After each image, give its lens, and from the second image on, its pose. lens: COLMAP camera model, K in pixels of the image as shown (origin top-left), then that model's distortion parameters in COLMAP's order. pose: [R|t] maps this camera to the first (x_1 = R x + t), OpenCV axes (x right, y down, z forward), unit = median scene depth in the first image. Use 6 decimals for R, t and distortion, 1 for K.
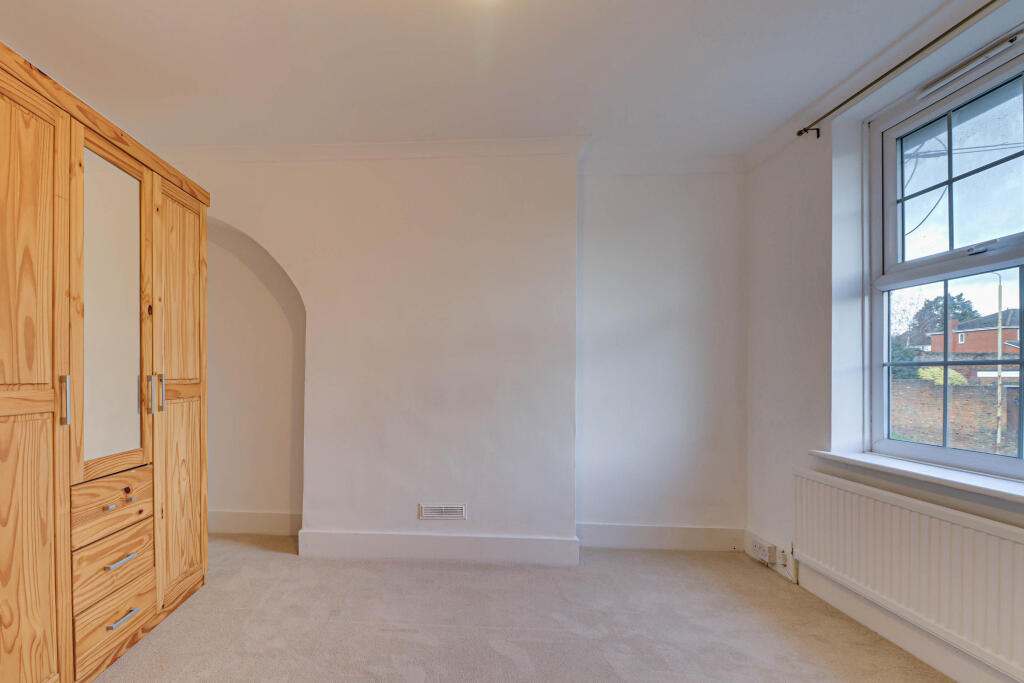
lens RADIAL K [[546.6, 0, 511.7], [0, 546.6, 360.0], [0, 0, 1]] dist [0.028124, -0.029785]
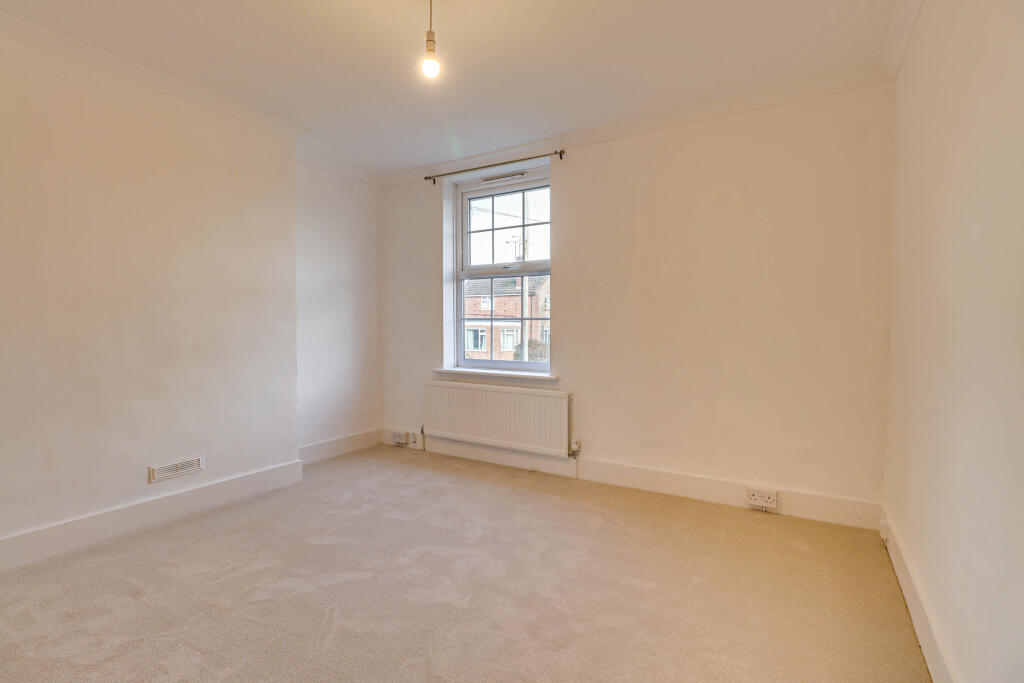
lens RADIAL K [[495.1, 0, 510.4], [0, 495.1, 332.4], [0, 0, 1]] dist [-0.002094, -0.000678]
pose [[0.439303, -0.014047, 0.898229, -0.725558], [-0.018955, 0.999510, 0.024901, 0.006829], [-0.898139, -0.027965, 0.438821, 0.115323]]
